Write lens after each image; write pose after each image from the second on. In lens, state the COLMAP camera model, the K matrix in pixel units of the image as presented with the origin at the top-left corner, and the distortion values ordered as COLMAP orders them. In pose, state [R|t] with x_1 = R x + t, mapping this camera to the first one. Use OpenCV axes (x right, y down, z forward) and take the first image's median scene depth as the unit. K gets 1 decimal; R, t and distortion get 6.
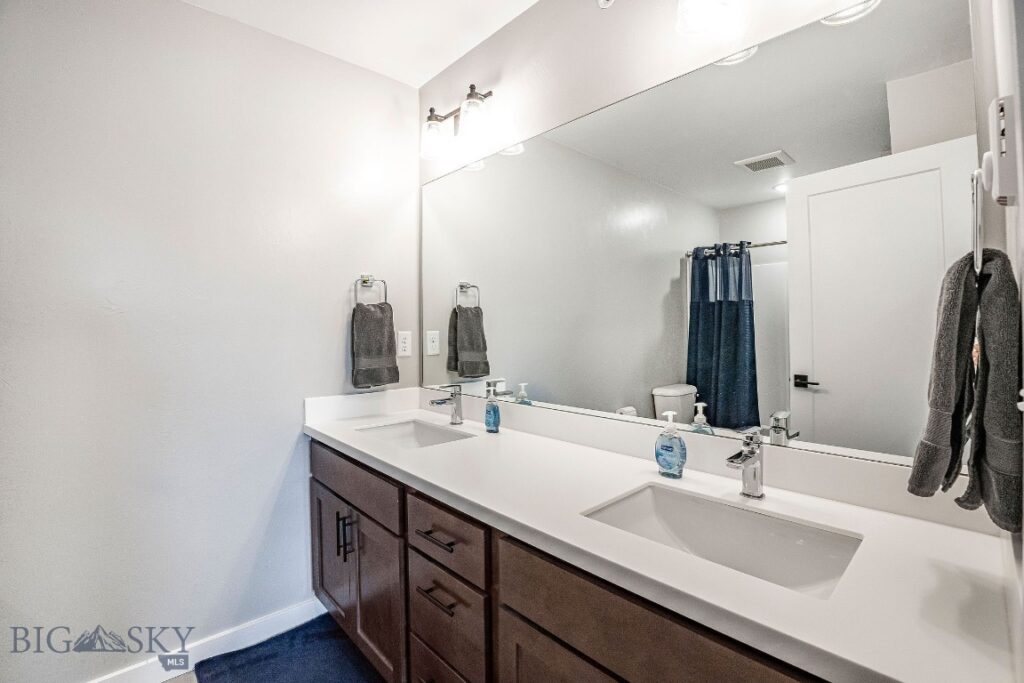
lens RADIAL K [[453.1, 0, 506.5], [0, 453.1, 336.7], [0, 0, 1]] dist [-0.043330, 0.004768]
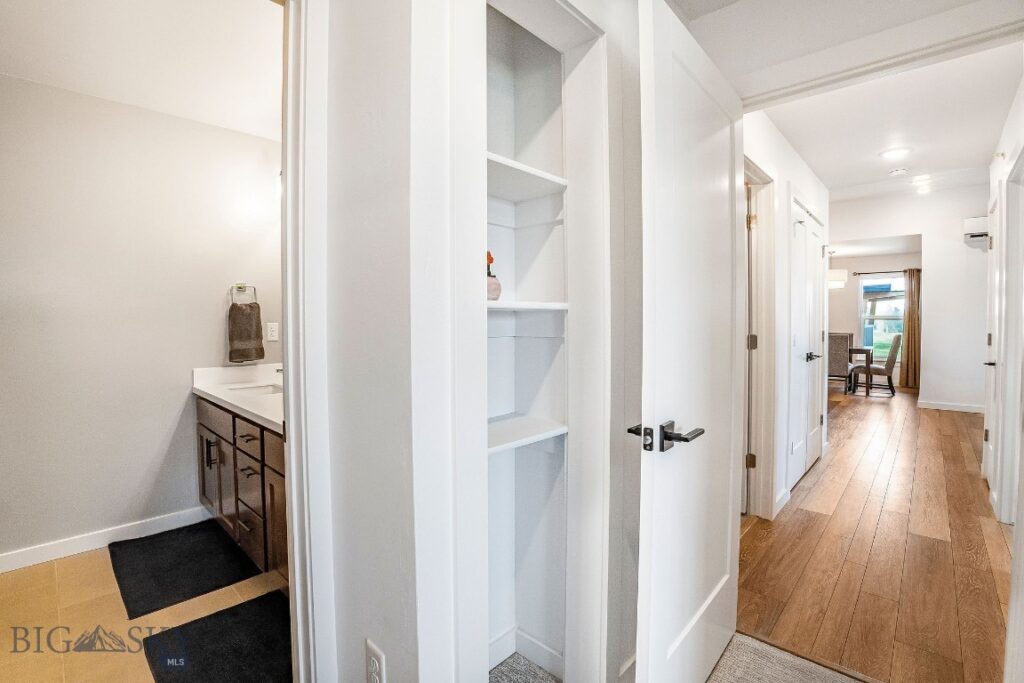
lens RADIAL K [[453.1, 0, 517.7], [0, 453.1, 341.2], [0, 0, 1]] dist [-0.043330, 0.004768]
pose [[0.996089, 0.002207, 0.088323, 0.470193], [-0.004333, 0.999705, 0.023891, 0.009475], [-0.088244, -0.024180, 0.995805, -0.518692]]
